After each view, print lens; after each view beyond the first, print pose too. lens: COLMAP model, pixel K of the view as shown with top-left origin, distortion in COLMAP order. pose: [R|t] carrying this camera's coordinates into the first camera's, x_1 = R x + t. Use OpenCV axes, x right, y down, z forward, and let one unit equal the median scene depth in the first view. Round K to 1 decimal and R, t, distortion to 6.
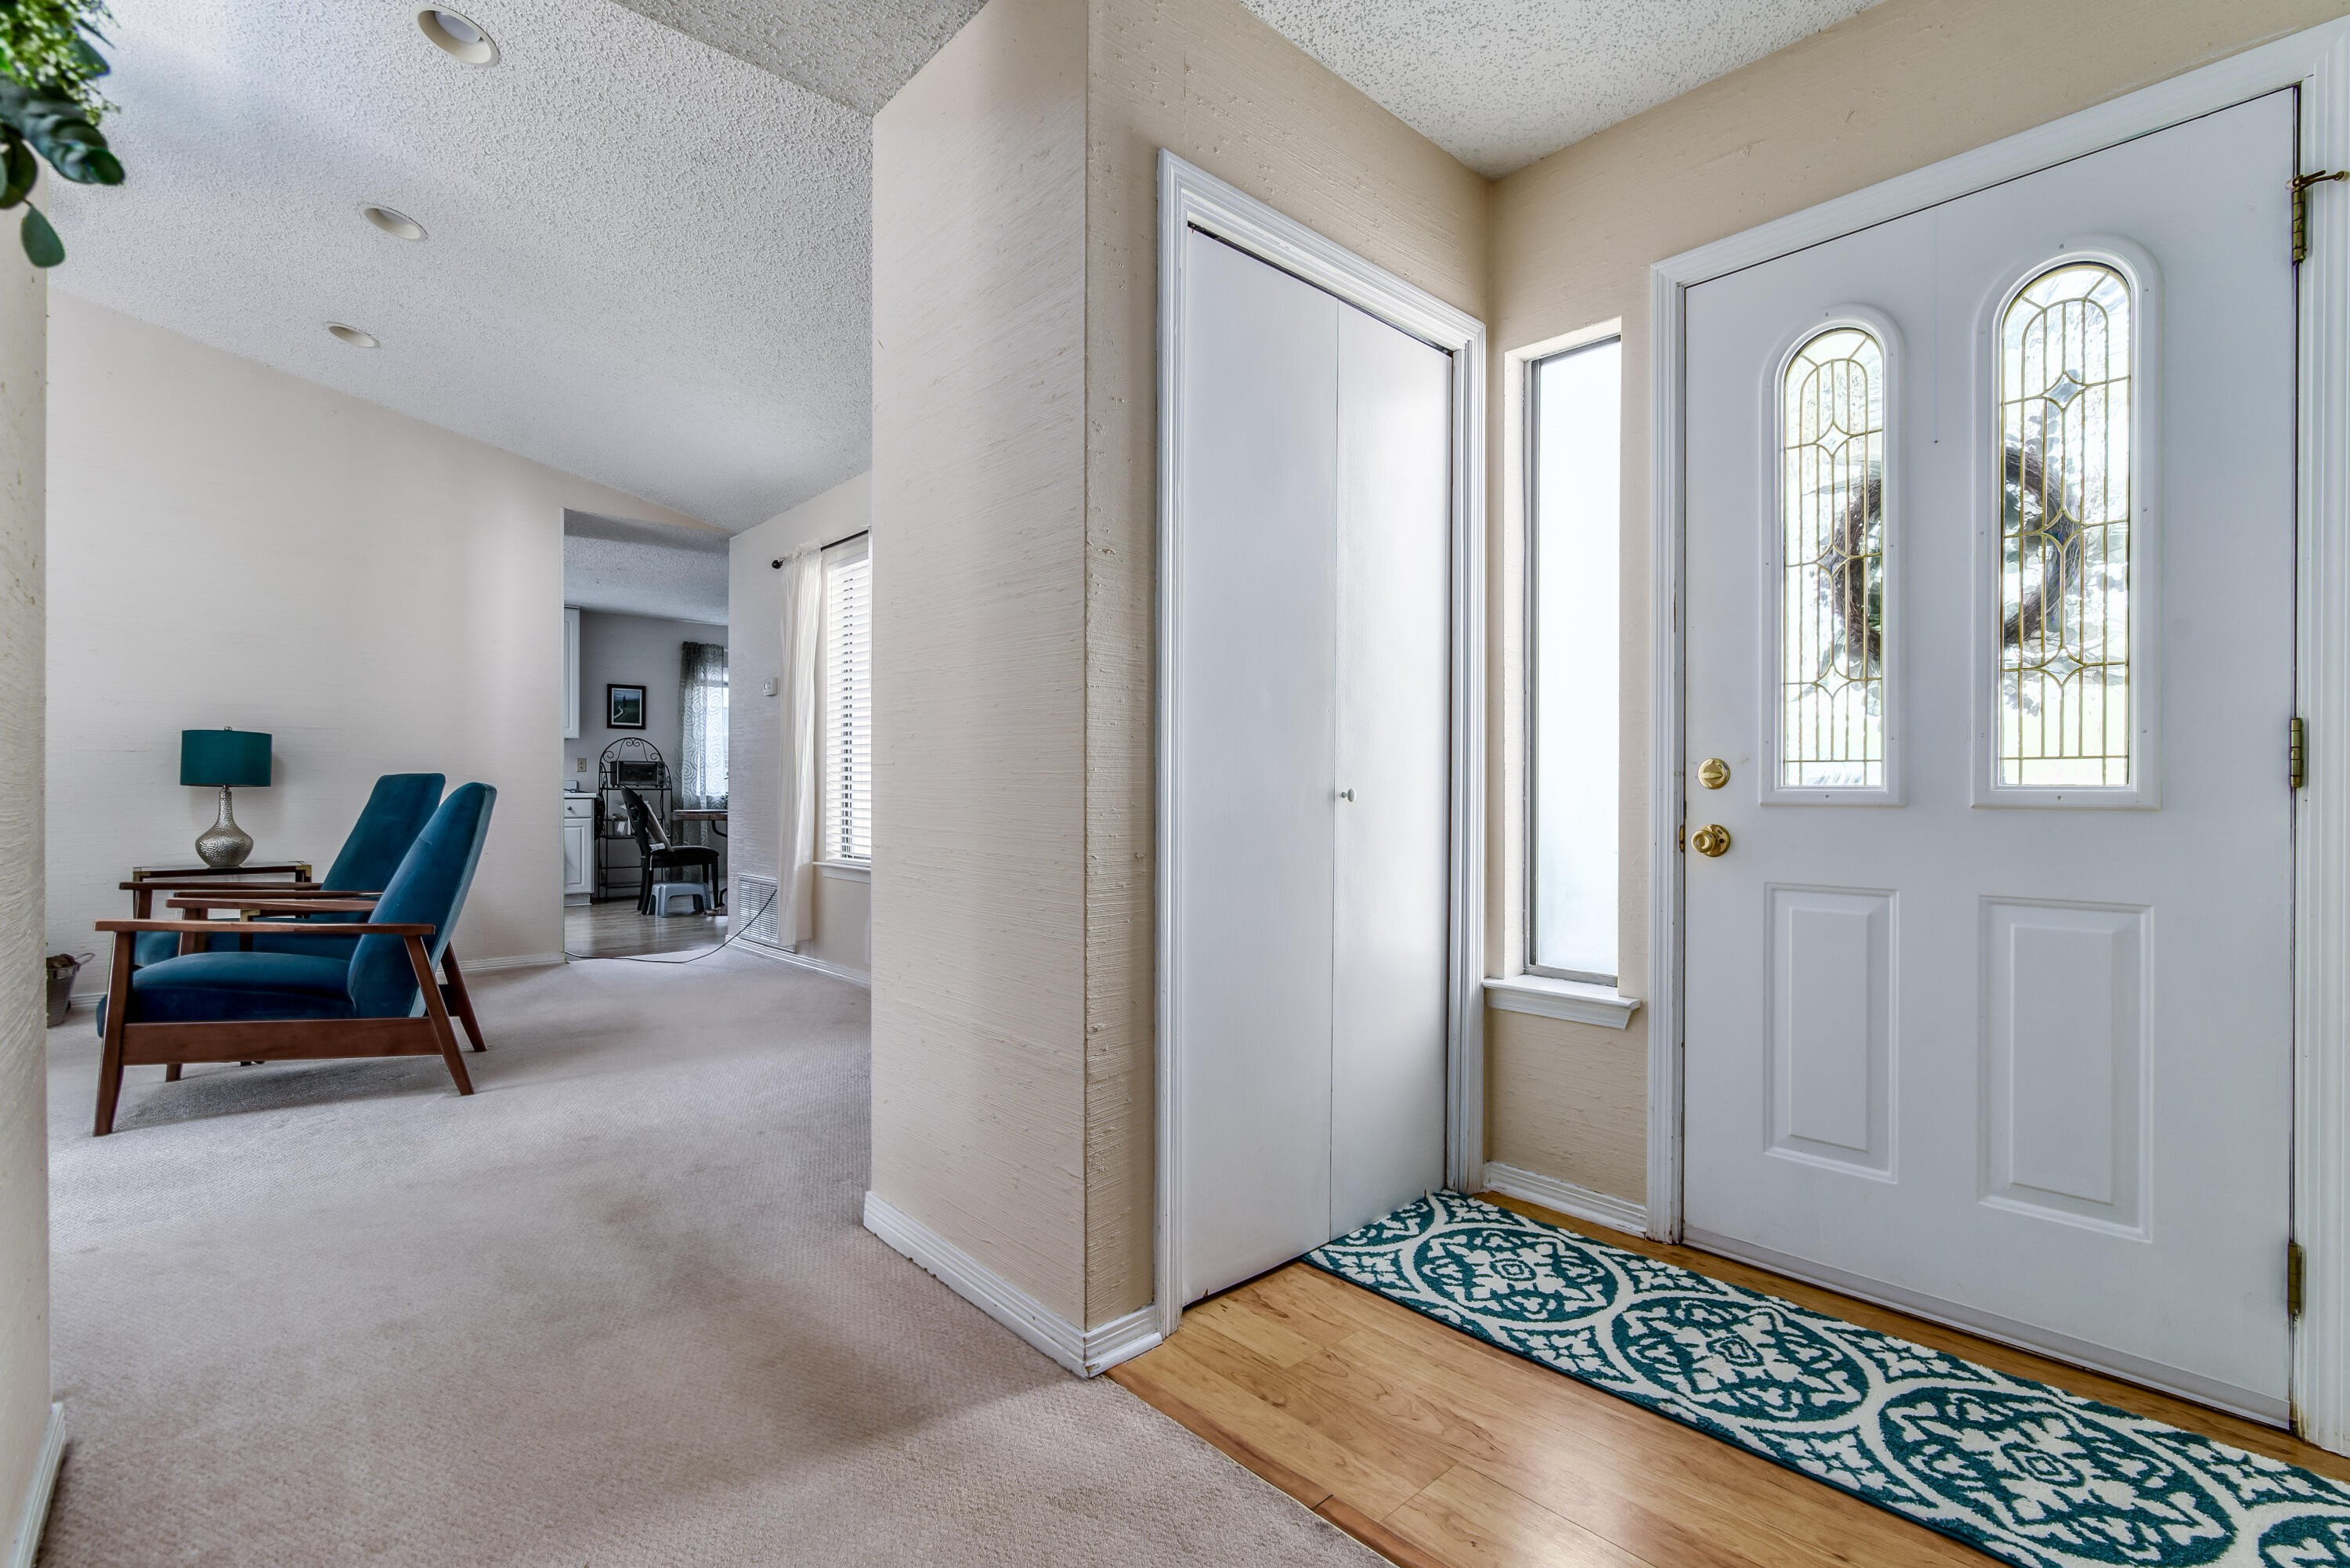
lens RADIAL K [[1080.8, 0, 1195.1], [0, 1080.8, 809.1], [0, 0, 1]] dist [-0.001460, 0.000113]
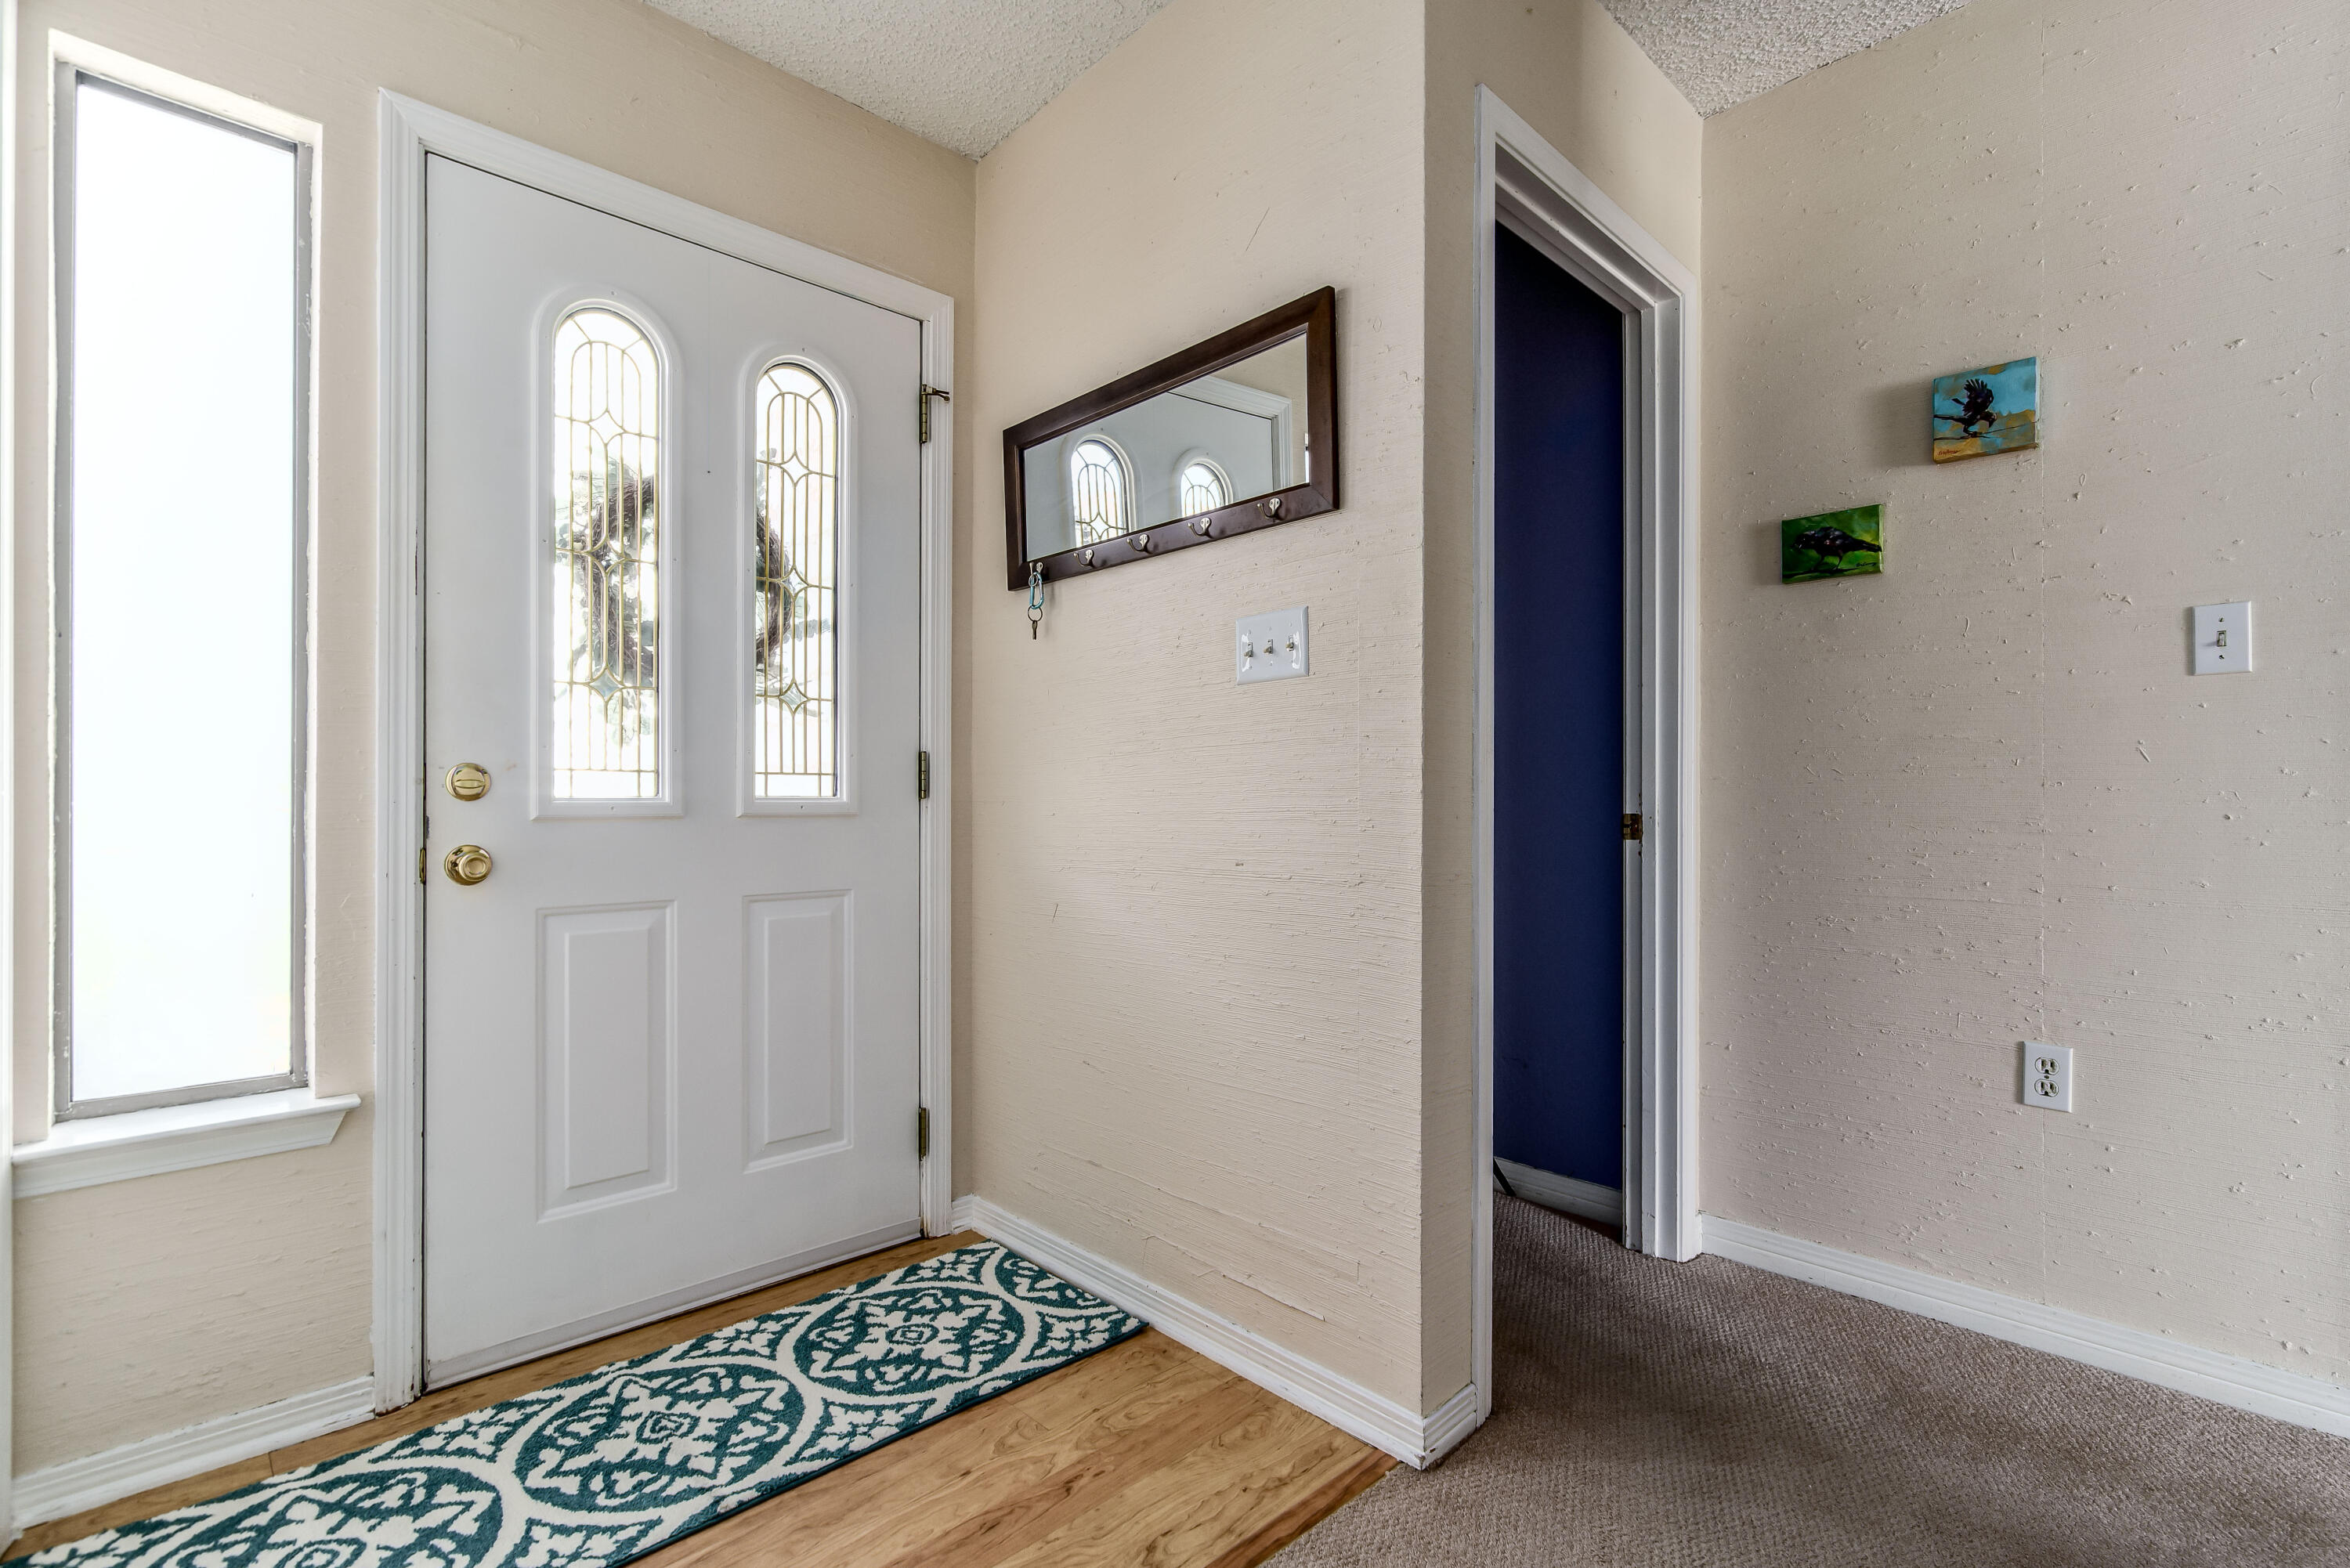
lens RADIAL K [[1080.8, 0, 1195.1], [0, 1080.8, 809.1], [0, 0, 1]] dist [-0.001460, 0.000113]
pose [[-0.025776, -0.009529, 0.999622, -0.397431], [0.019077, 0.999768, 0.010022, -0.011579], [-0.999486, 0.019328, -0.025588, 0.566025]]
